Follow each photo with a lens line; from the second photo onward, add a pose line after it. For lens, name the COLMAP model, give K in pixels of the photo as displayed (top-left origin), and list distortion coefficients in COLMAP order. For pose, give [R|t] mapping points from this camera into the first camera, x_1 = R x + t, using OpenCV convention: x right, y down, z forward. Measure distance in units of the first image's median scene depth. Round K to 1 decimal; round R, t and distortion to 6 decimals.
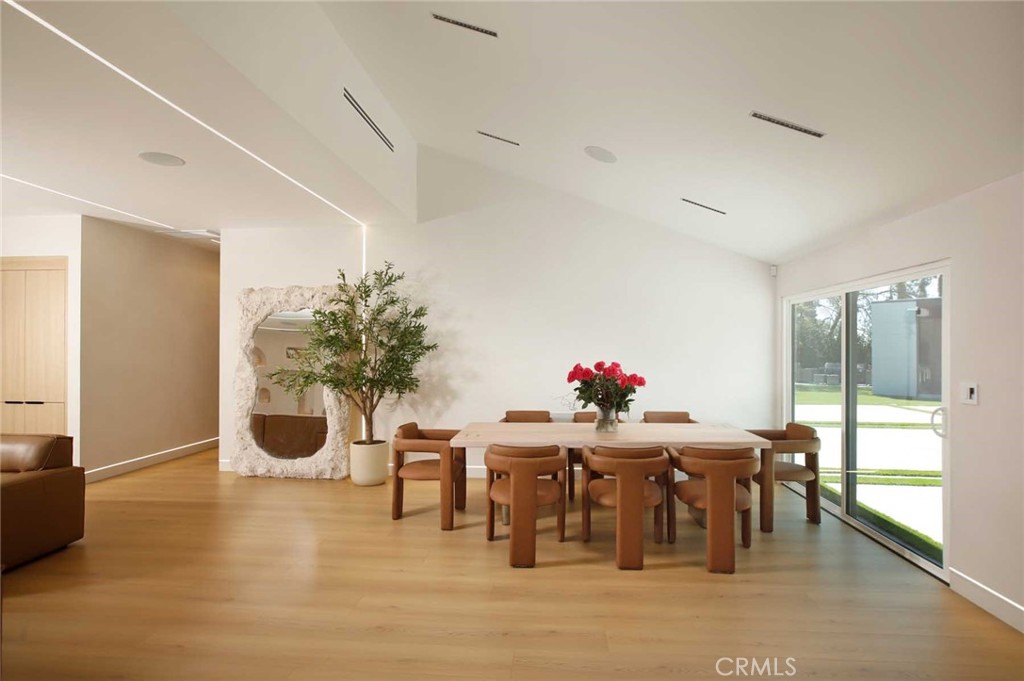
lens RADIAL K [[526.1, 0, 511.2], [0, 526.1, 347.0], [0, 0, 1]] dist [0.005646, 0.000329]
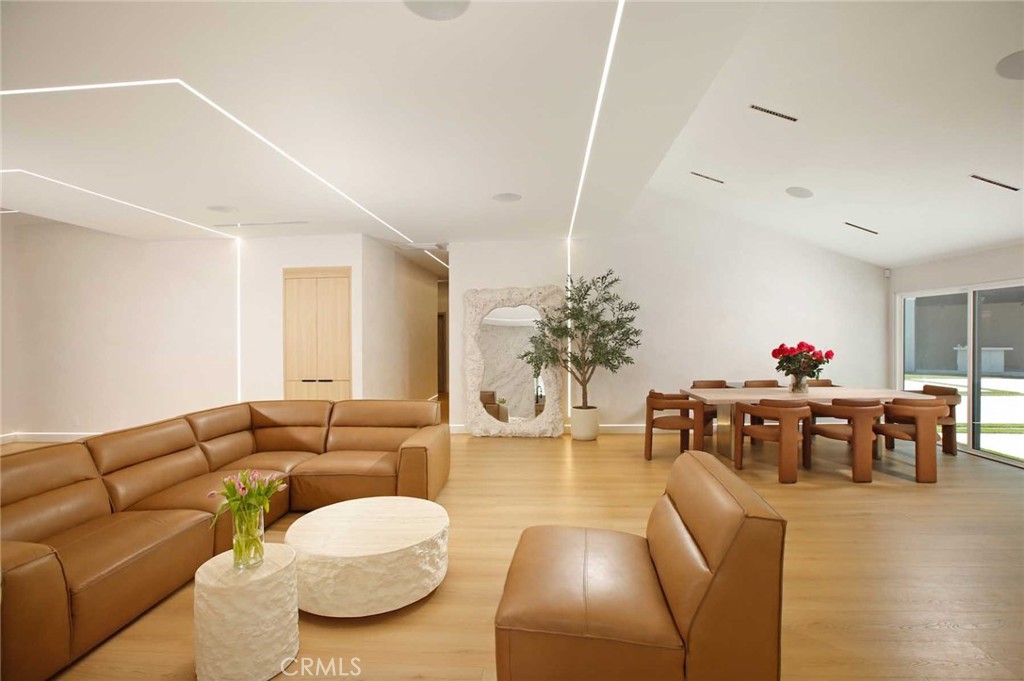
lens RADIAL K [[476.3, 0, 514.5], [0, 476.3, 335.6], [0, 0, 1]] dist [-0.002028, 0.003421]
pose [[0.999101, -0.011955, 0.040684, -0.488184], [0.011982, 0.999928, -0.000420, 0.002034], [-0.040676, 0.000907, 0.999172, -0.167801]]
